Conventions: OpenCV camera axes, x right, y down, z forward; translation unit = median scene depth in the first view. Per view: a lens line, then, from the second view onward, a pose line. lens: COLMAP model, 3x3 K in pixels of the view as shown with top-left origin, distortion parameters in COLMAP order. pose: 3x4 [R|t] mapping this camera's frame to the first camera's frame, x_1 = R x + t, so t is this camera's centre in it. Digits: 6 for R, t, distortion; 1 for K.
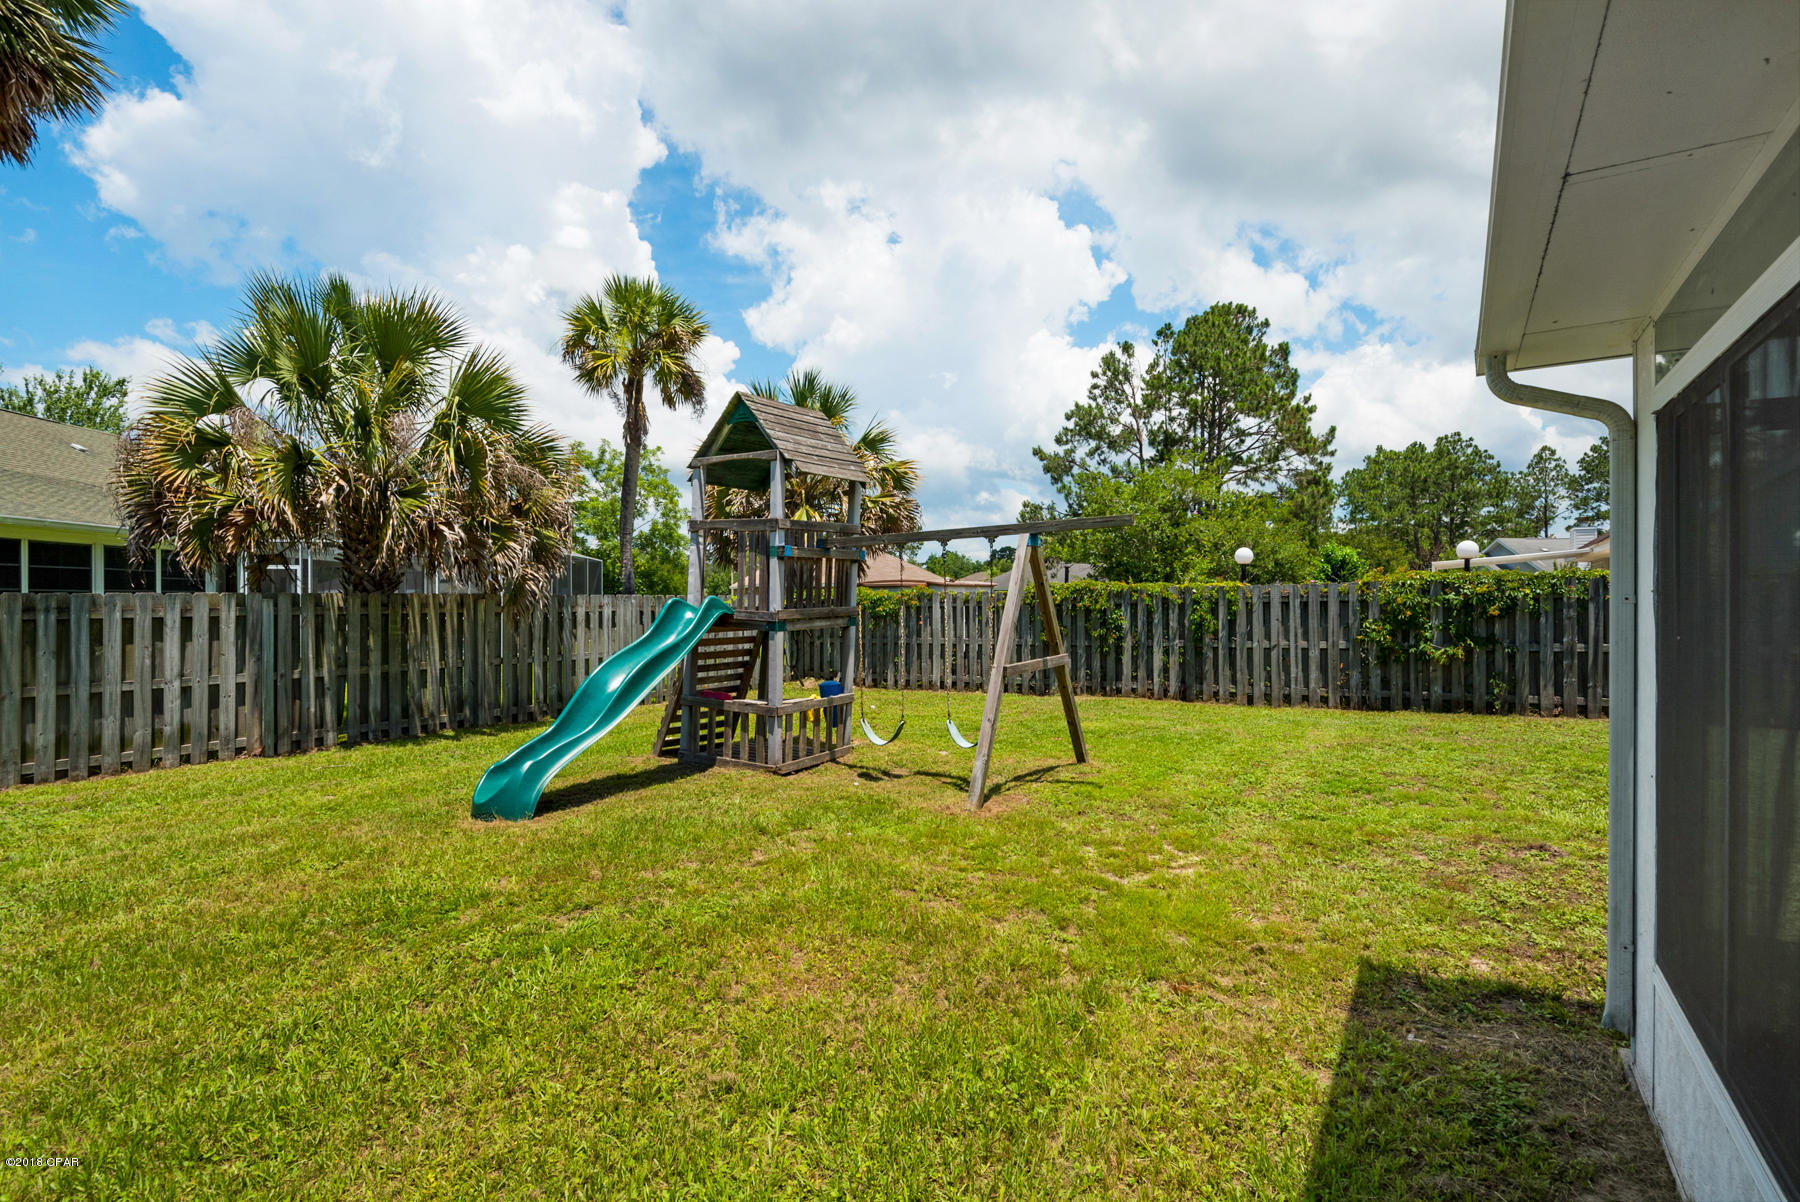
lens RADIAL K [[881.3, 0, 900.0], [0, 881.3, 601.0], [0, 0, 1]] dist [0.041480, -0.028187]
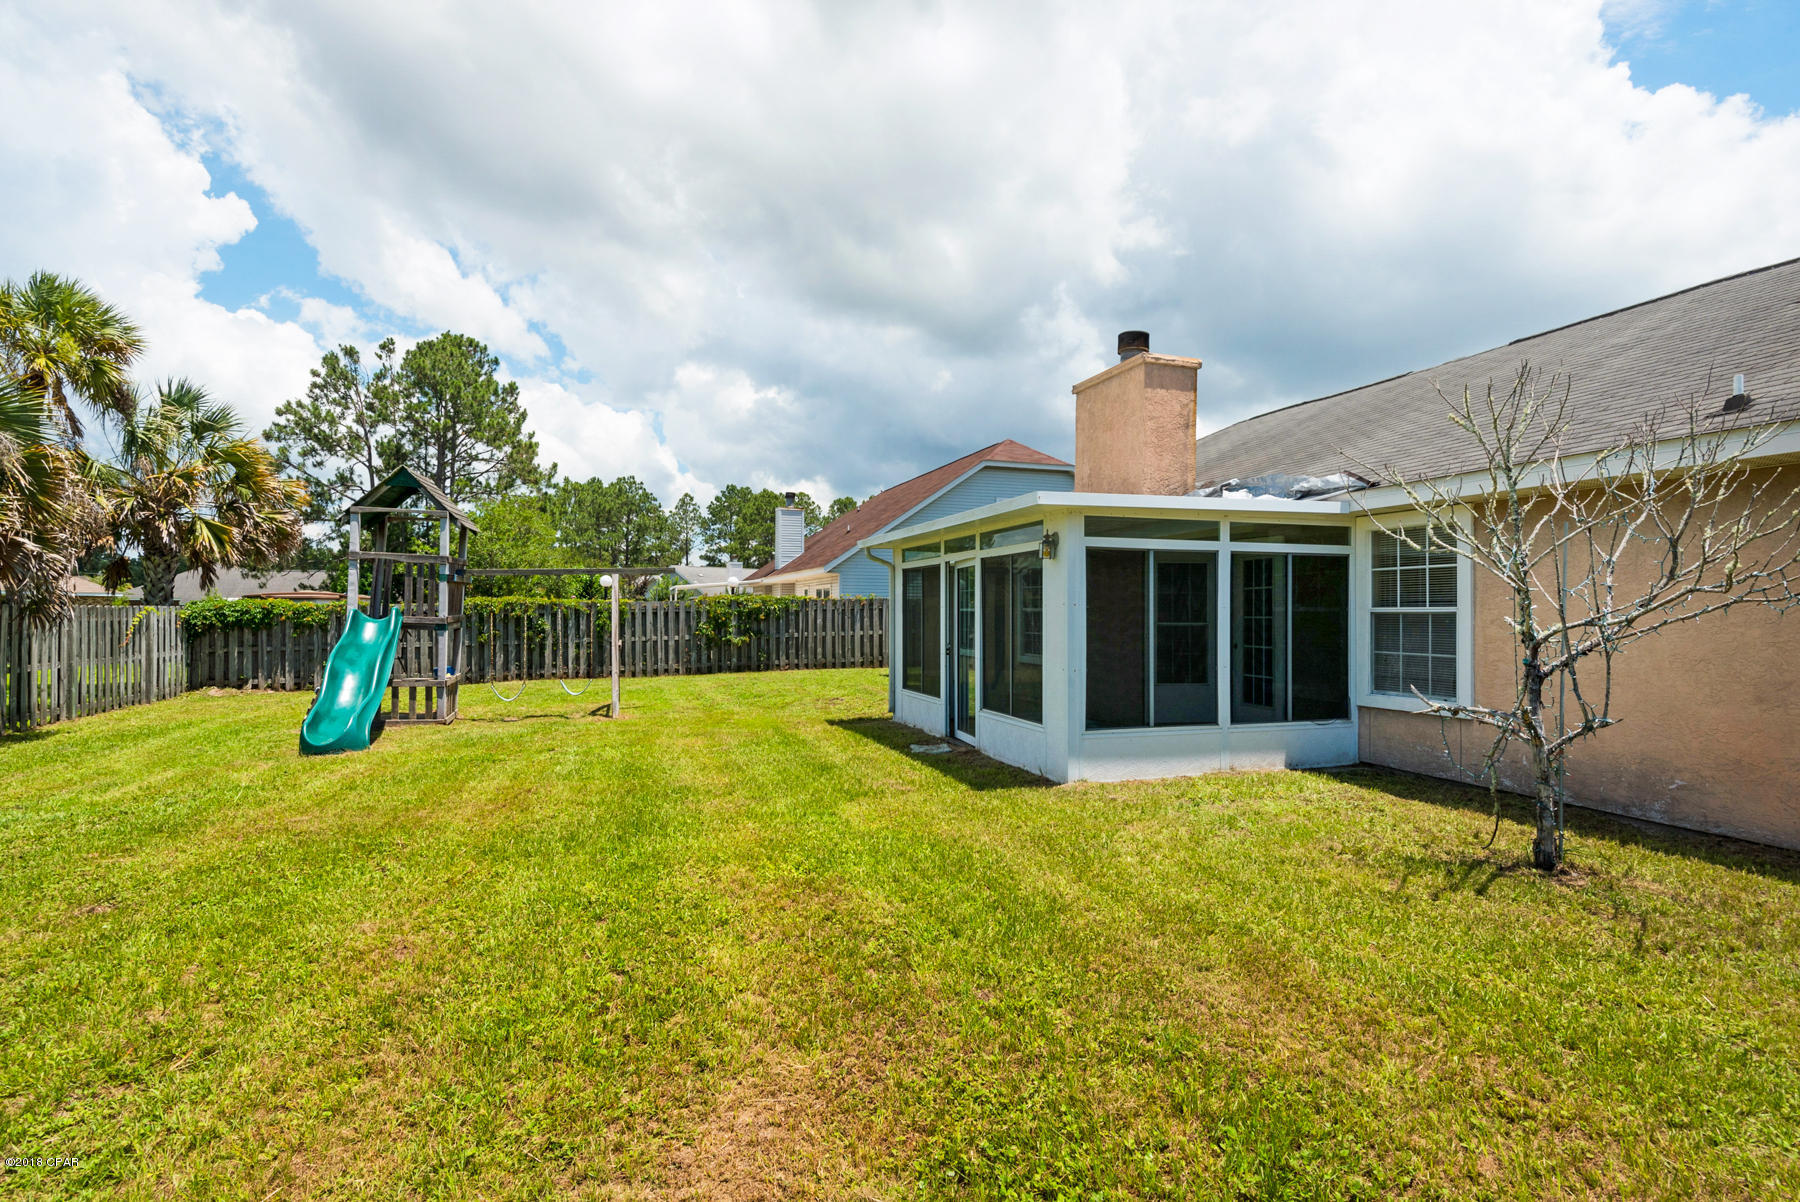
lens RADIAL K [[881.3, 0, 900.0], [0, 881.3, 601.0], [0, 0, 1]] dist [0.041480, -0.028187]
pose [[0.633652, 0.009540, 0.773559, -0.571296], [0.001117, 0.999912, -0.013247, 0.002666], [-0.773617, 0.009259, 0.633585, -0.399751]]
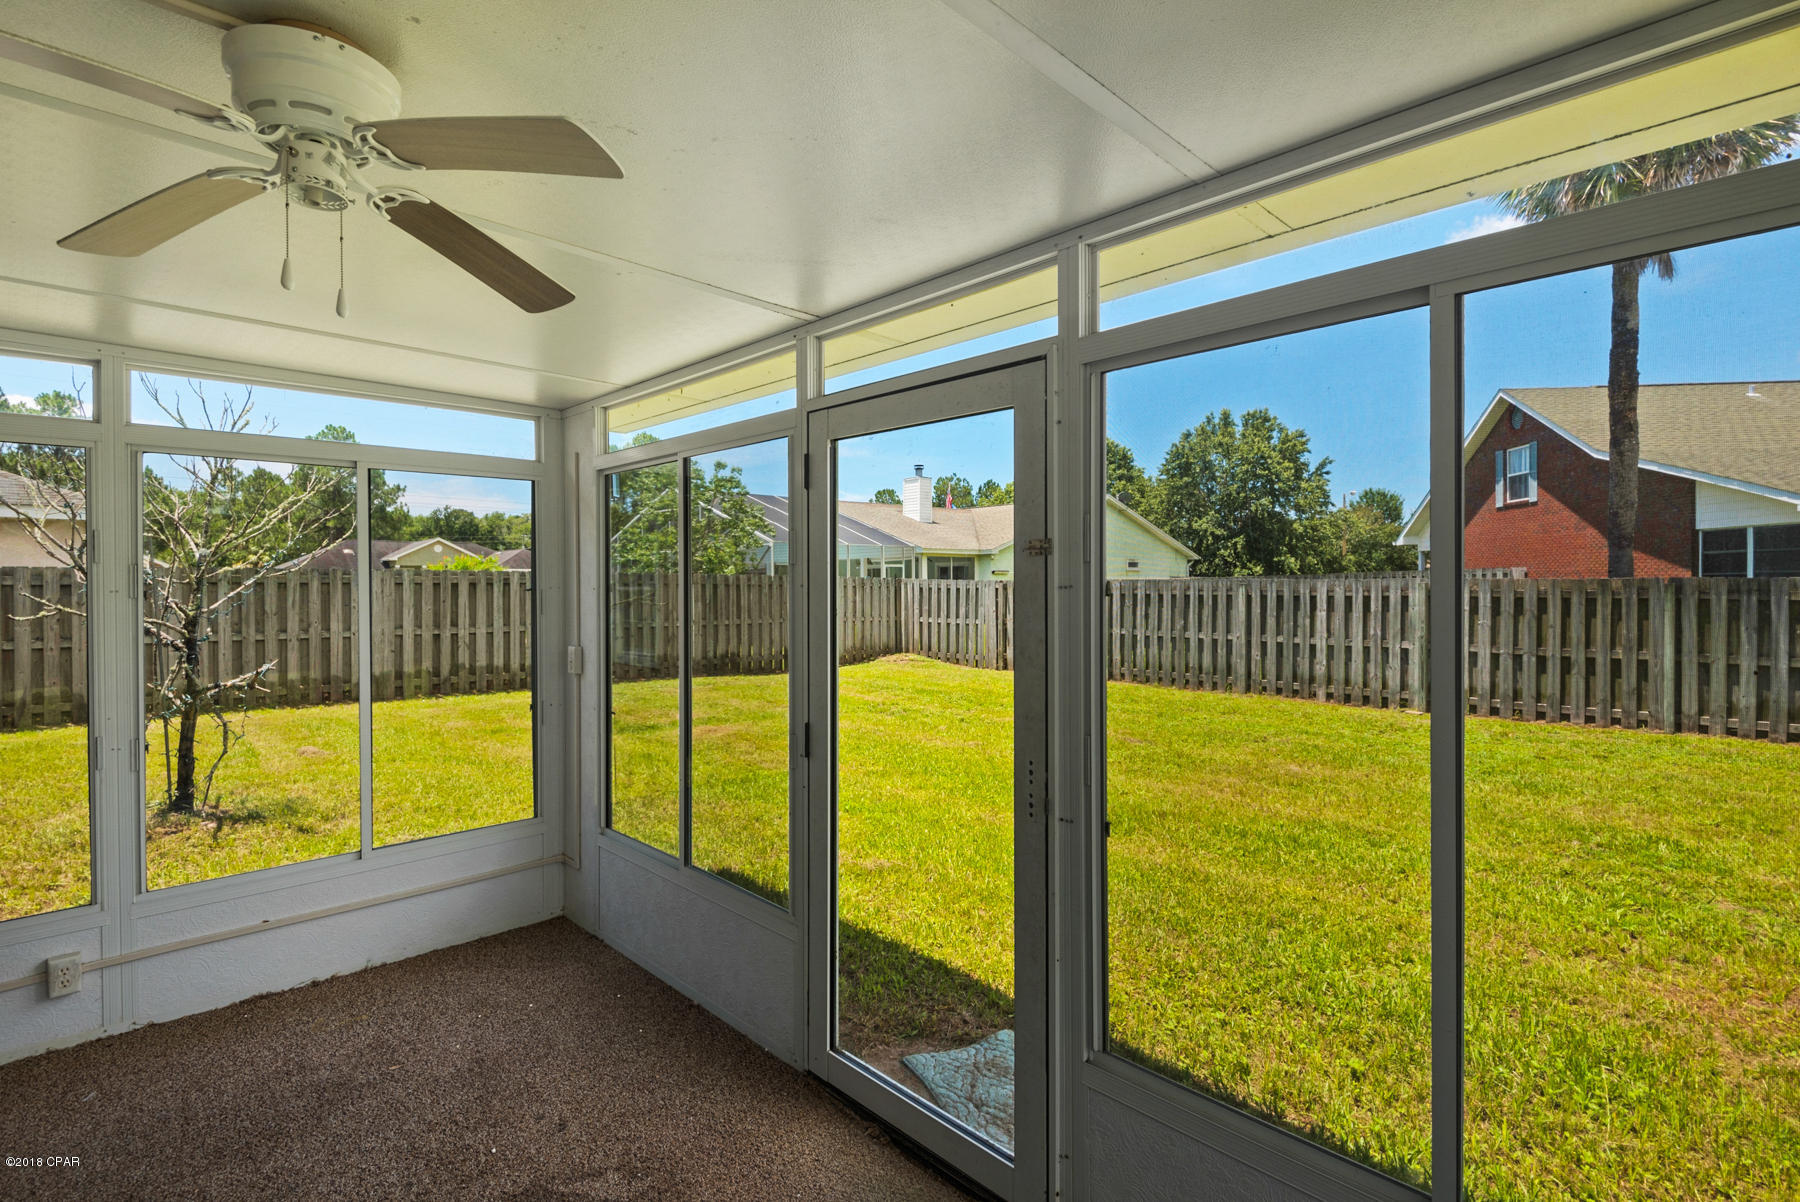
lens RADIAL K [[857.0, 0, 866.7], [0, 857.0, 592.7], [0, 0, 1]] dist [0.001012, -0.009164]
pose [[-0.257340, 0.013985, -0.966220, 0.294552], [-0.000034, 0.999895, 0.014481, -0.003528], [0.966321, 0.003759, -0.257312, 0.113427]]
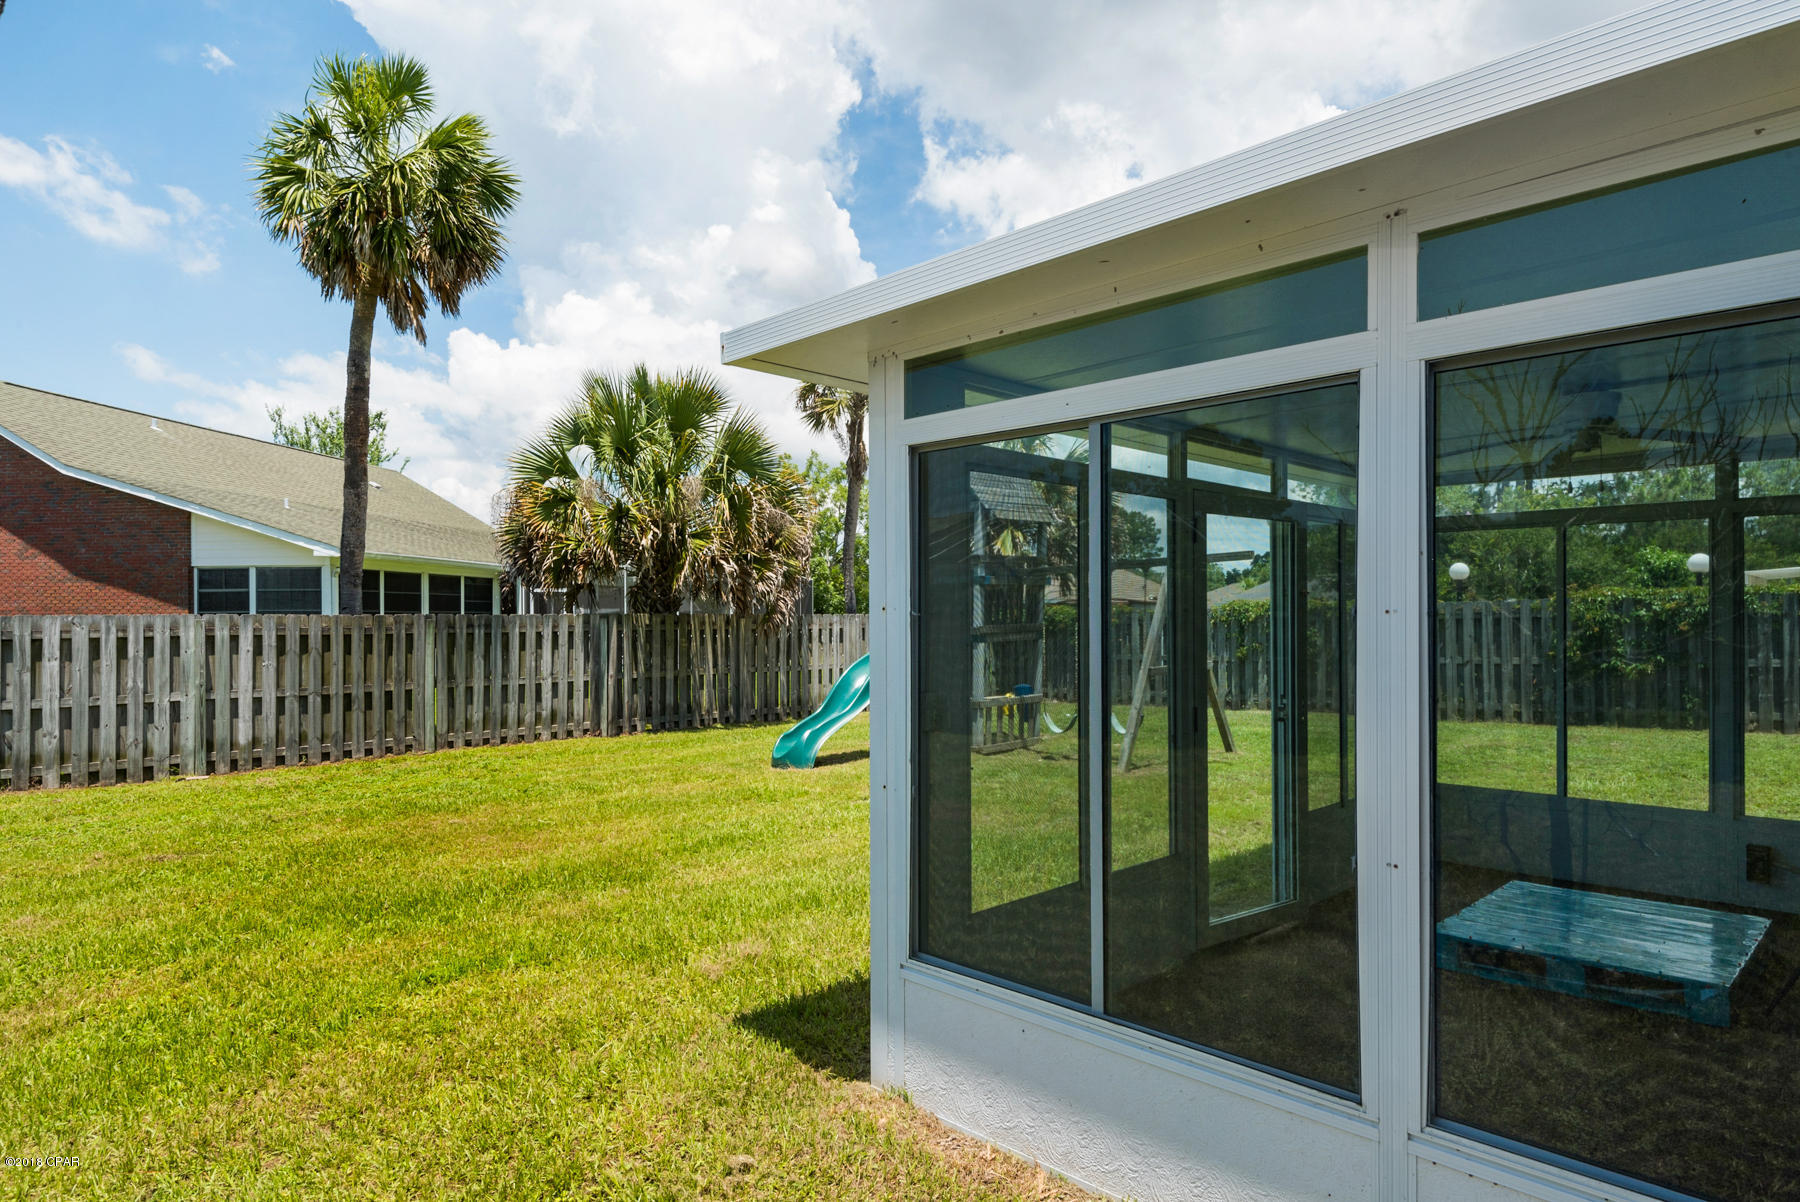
lens RADIAL K [[1060.6, 0, 905.5], [0, 1060.6, 622.9], [0, 0, 1]] dist [0.036097, -0.002092]
pose [[0.976183, -0.001808, -0.216940, 0.063009], [0.002469, 0.999993, 0.002779, 0.000821], [0.216934, -0.003248, 0.976181, -0.367990]]
